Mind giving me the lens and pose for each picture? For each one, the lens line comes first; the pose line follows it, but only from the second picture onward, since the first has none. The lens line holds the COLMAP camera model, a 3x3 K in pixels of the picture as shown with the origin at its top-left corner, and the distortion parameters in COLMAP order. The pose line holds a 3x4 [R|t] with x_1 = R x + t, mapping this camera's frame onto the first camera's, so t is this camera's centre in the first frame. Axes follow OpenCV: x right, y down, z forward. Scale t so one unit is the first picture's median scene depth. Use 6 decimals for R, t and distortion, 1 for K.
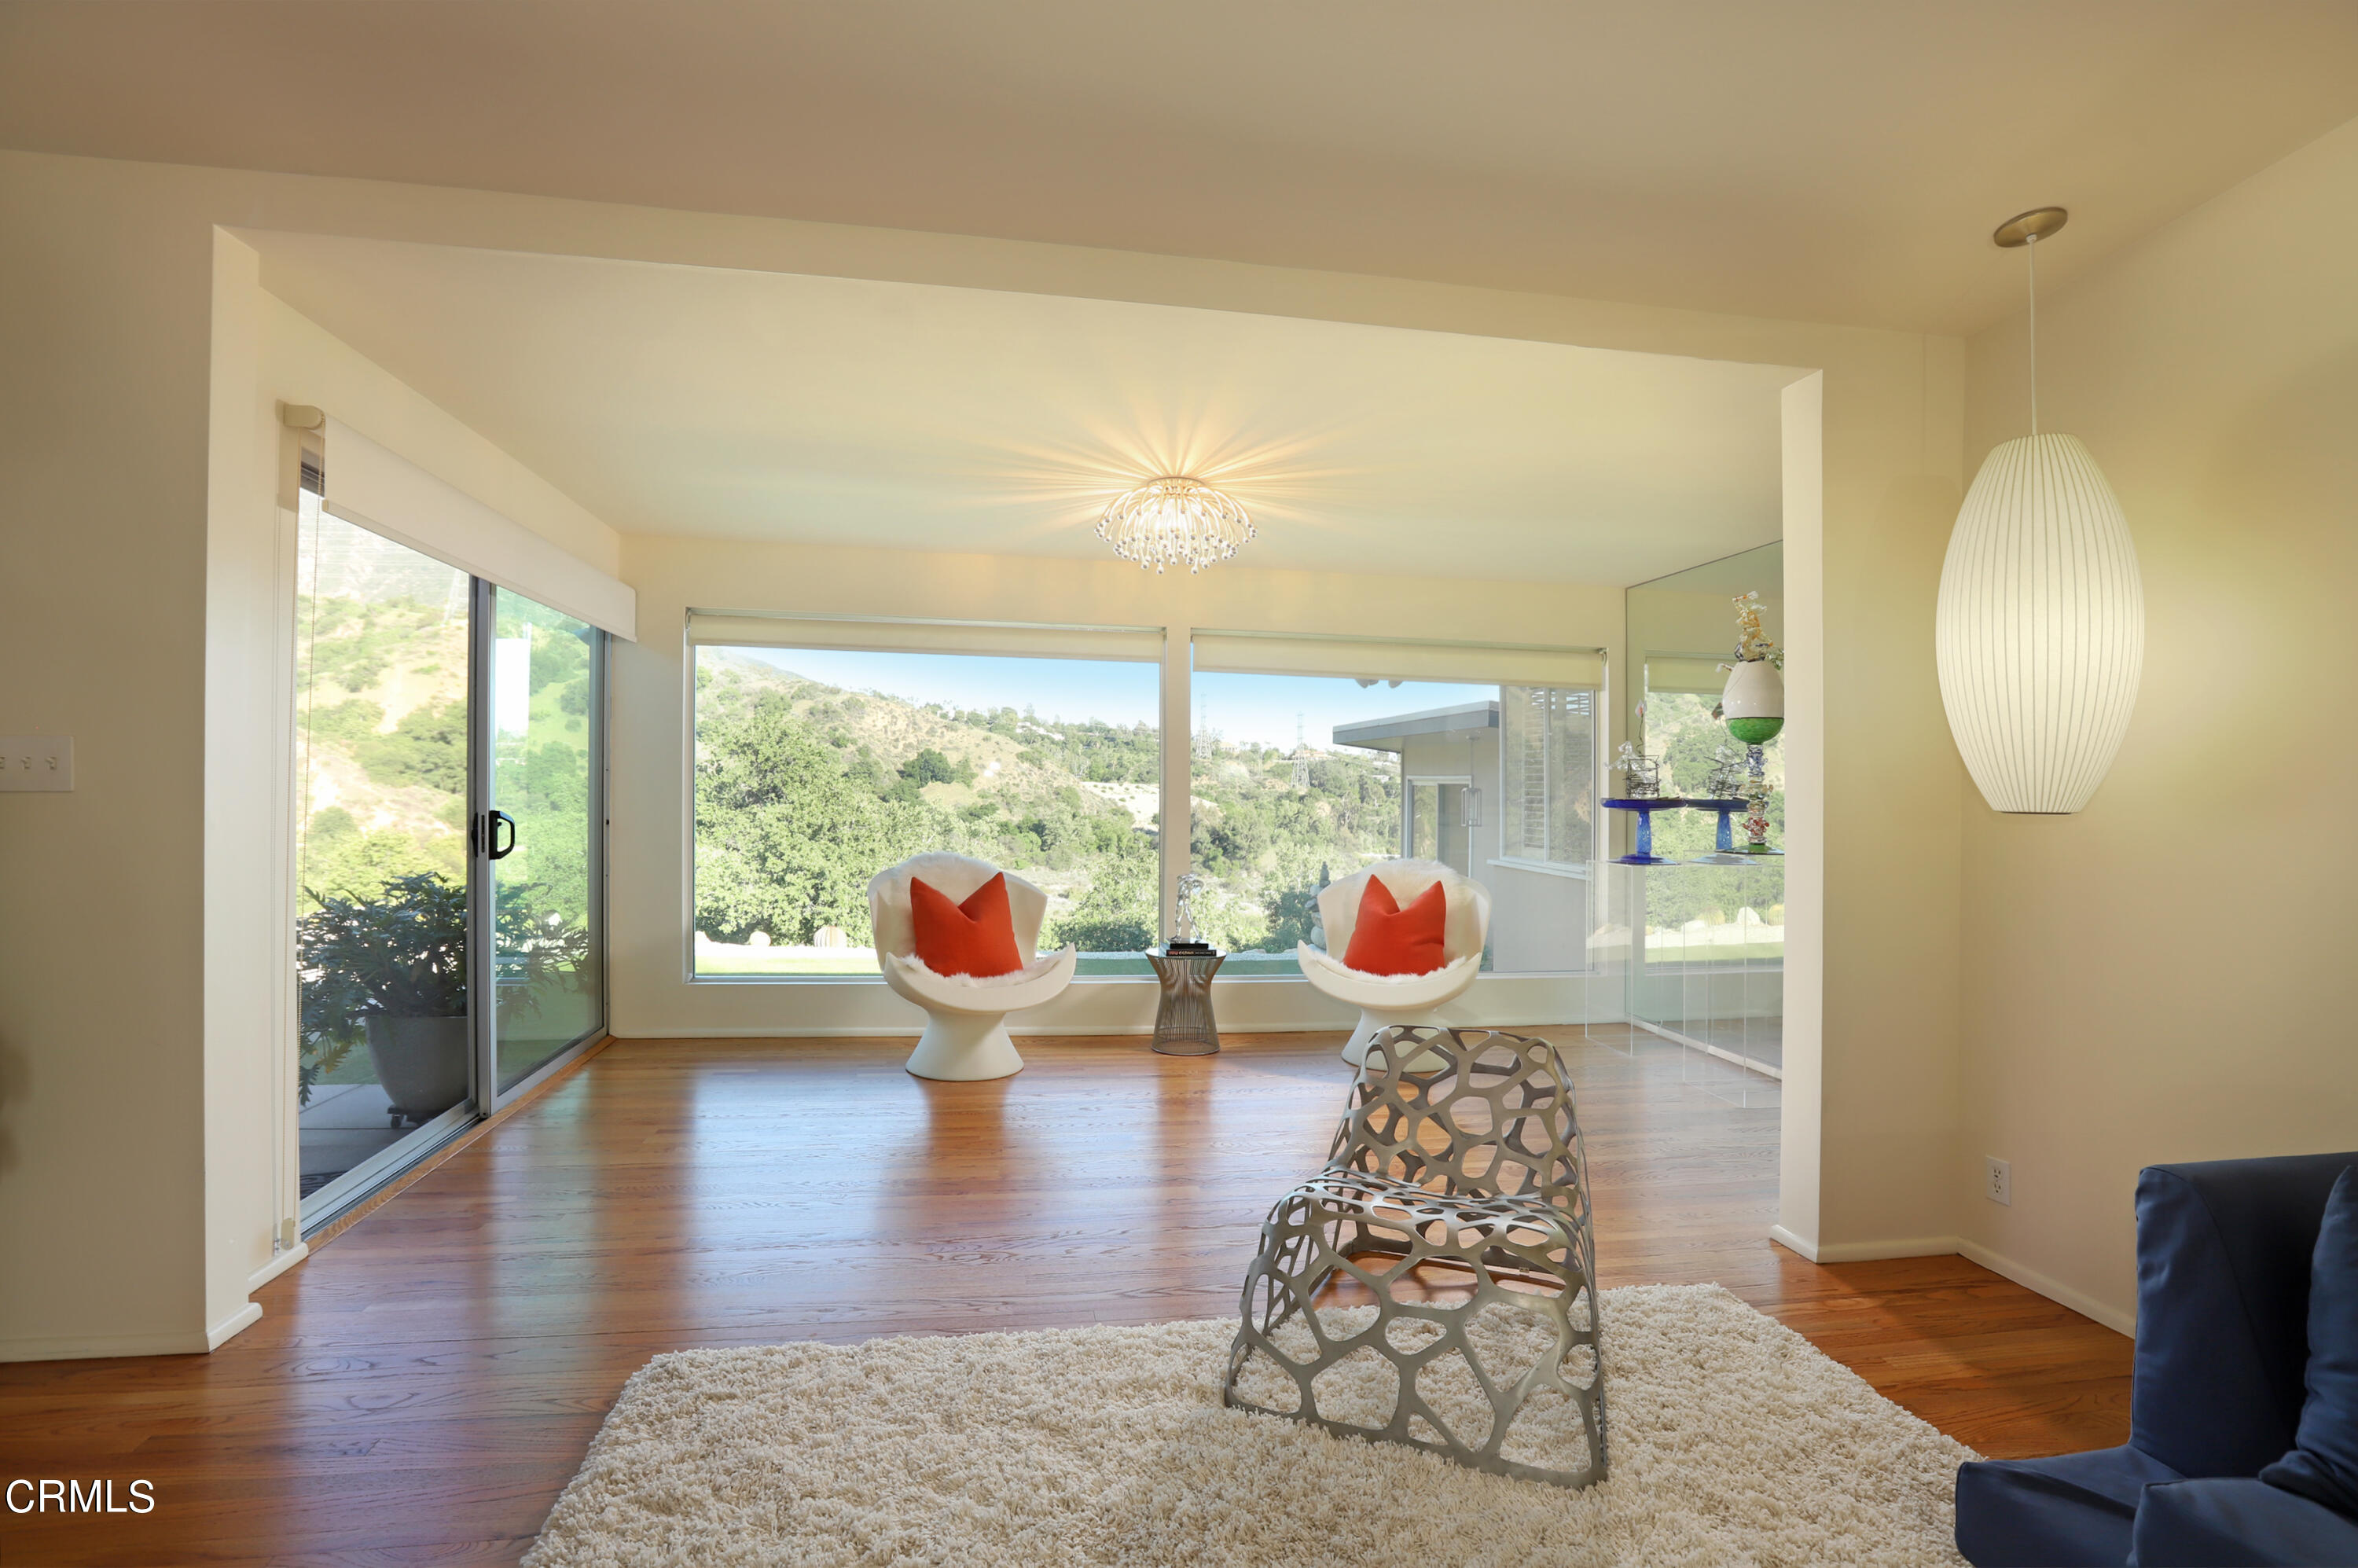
lens RADIAL K [[1076.1, 0, 1169.8], [0, 1076.1, 749.8], [0, 0, 1]] dist [-0.022172, 0.005899]
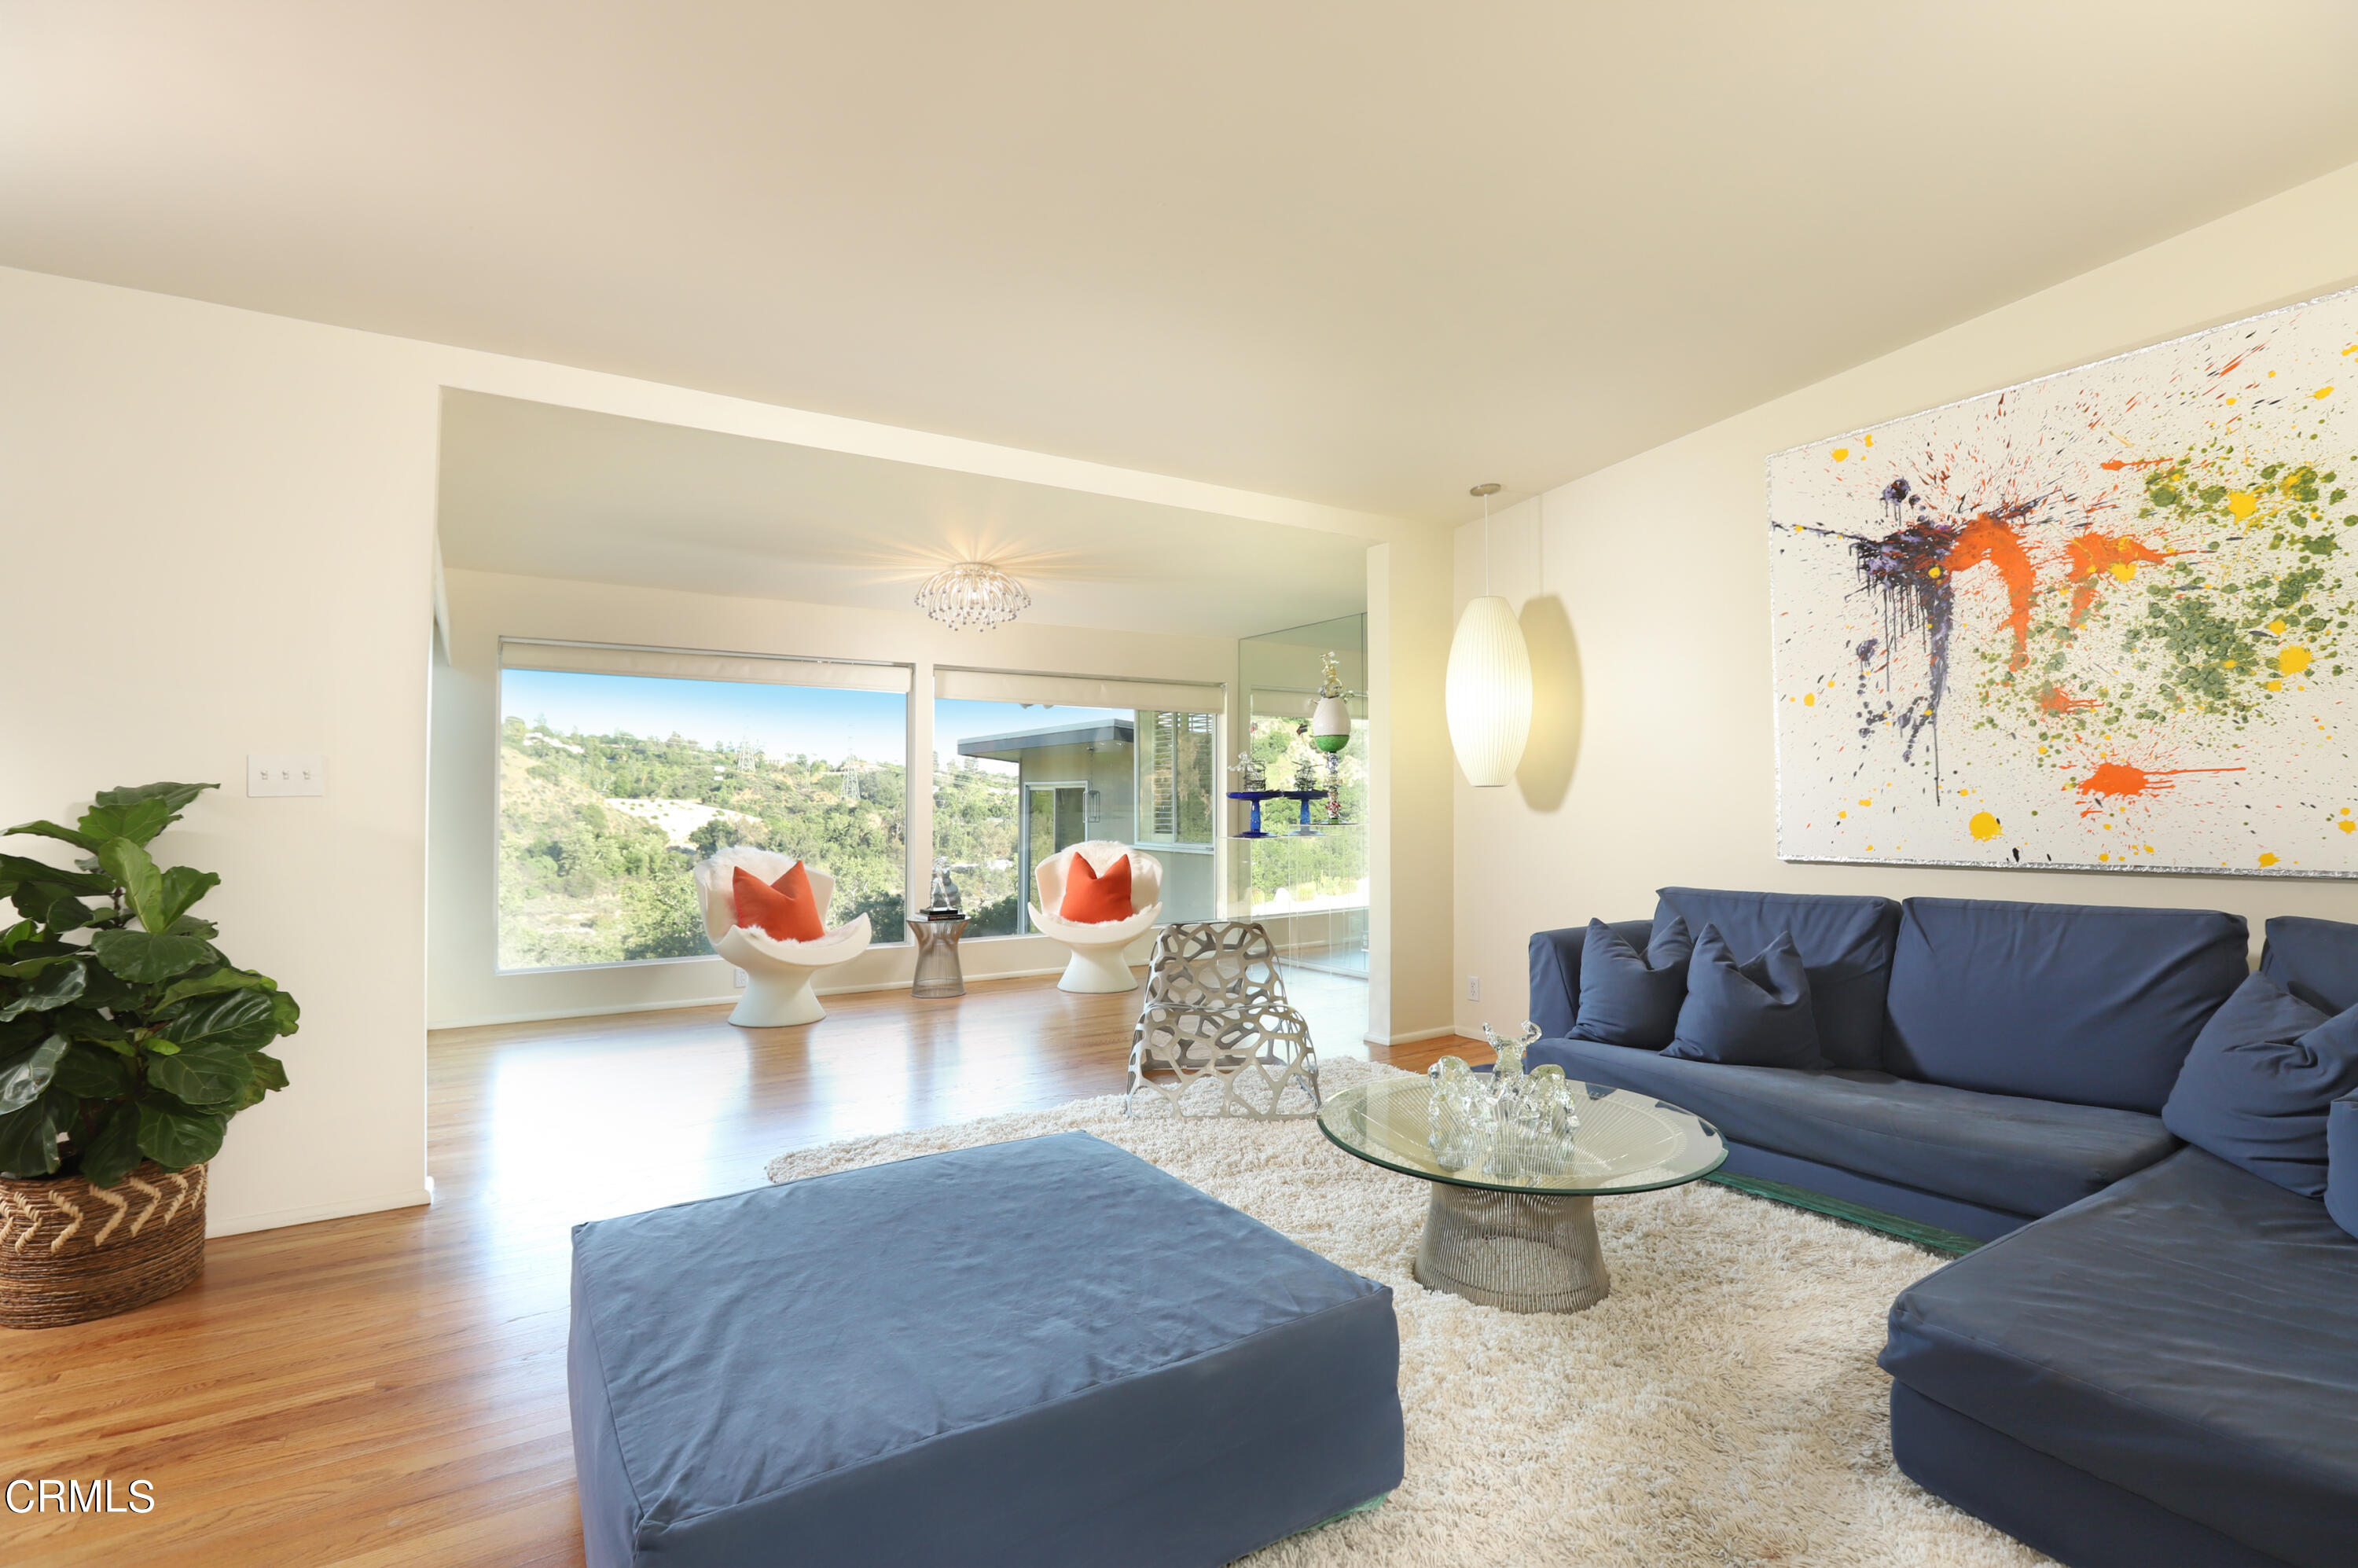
lens RADIAL K [[1076.1, 0, 1124.1], [0, 1076.1, 751.7], [0, 0, 1]] dist [-0.022172, 0.005899]
pose [[0.931965, -0.006130, 0.362497, -0.241502], [0.009116, 0.999937, -0.006526, 0.000230], [-0.362434, 0.009386, 0.931962, -0.273183]]
